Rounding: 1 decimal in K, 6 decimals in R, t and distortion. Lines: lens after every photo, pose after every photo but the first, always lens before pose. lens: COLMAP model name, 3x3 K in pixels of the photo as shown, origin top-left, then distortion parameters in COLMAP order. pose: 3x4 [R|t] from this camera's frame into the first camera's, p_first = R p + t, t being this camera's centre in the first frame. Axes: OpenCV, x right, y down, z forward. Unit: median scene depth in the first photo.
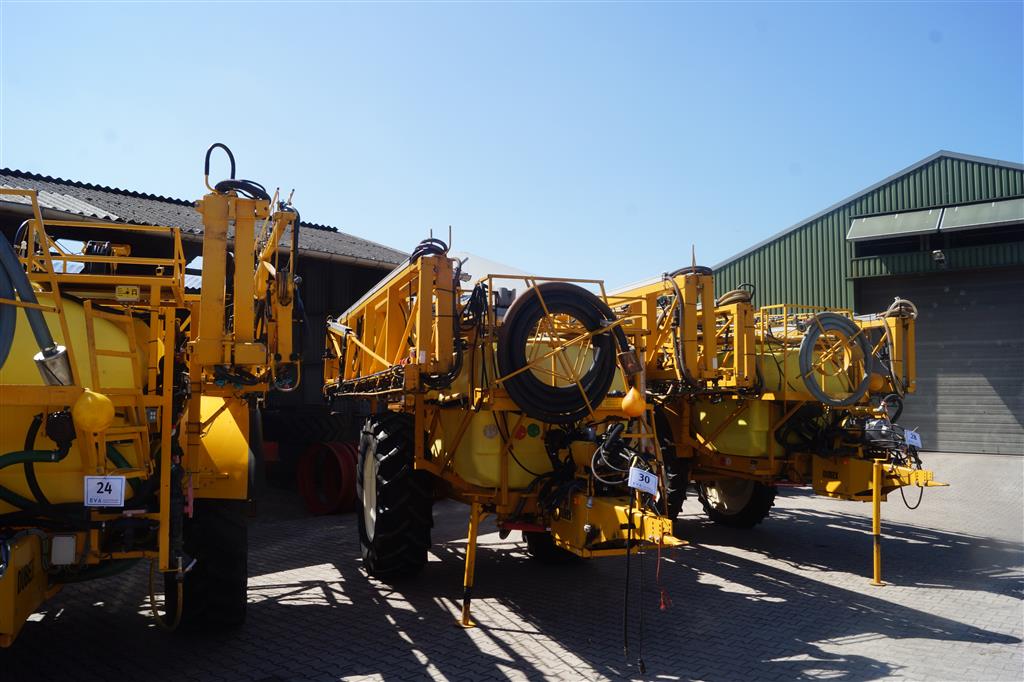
lens RADIAL K [[776.1, 0, 528.5], [0, 776.1, 342.7], [0, 0, 1]] dist [-0.077105, 0.007618]
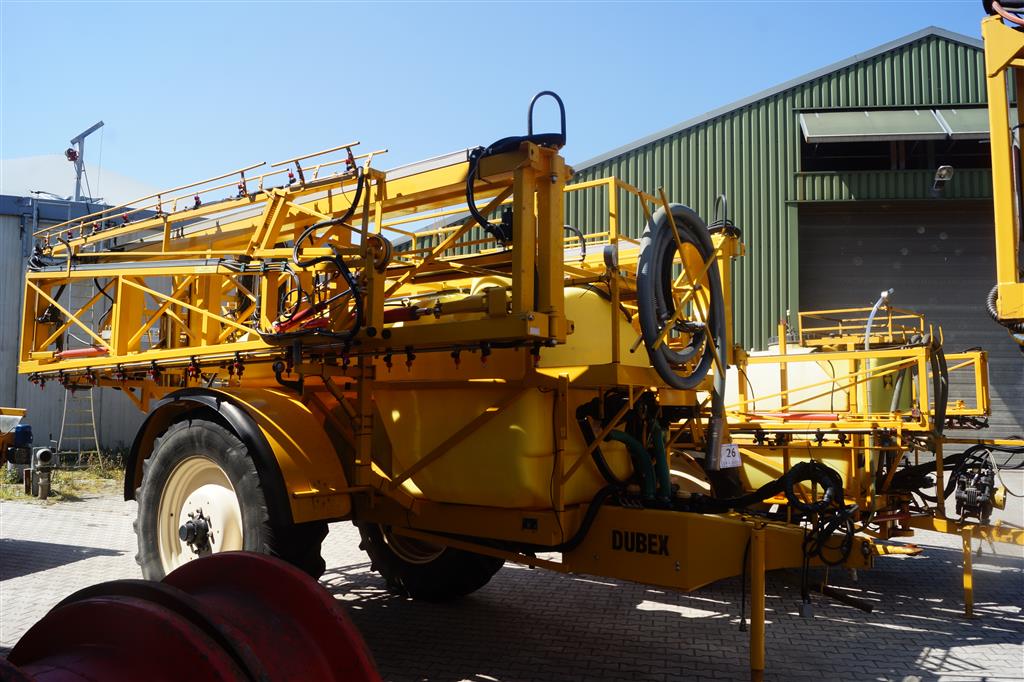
lens RADIAL K [[776.1, 0, 528.5], [0, 776.1, 342.7], [0, 0, 1]] dist [-0.077105, 0.007618]
pose [[0.877133, 0.045071, 0.478128, -0.091325], [-0.042444, 0.998966, -0.016304, 0.061606], [-0.478368, -0.005993, 0.878139, 0.595401]]
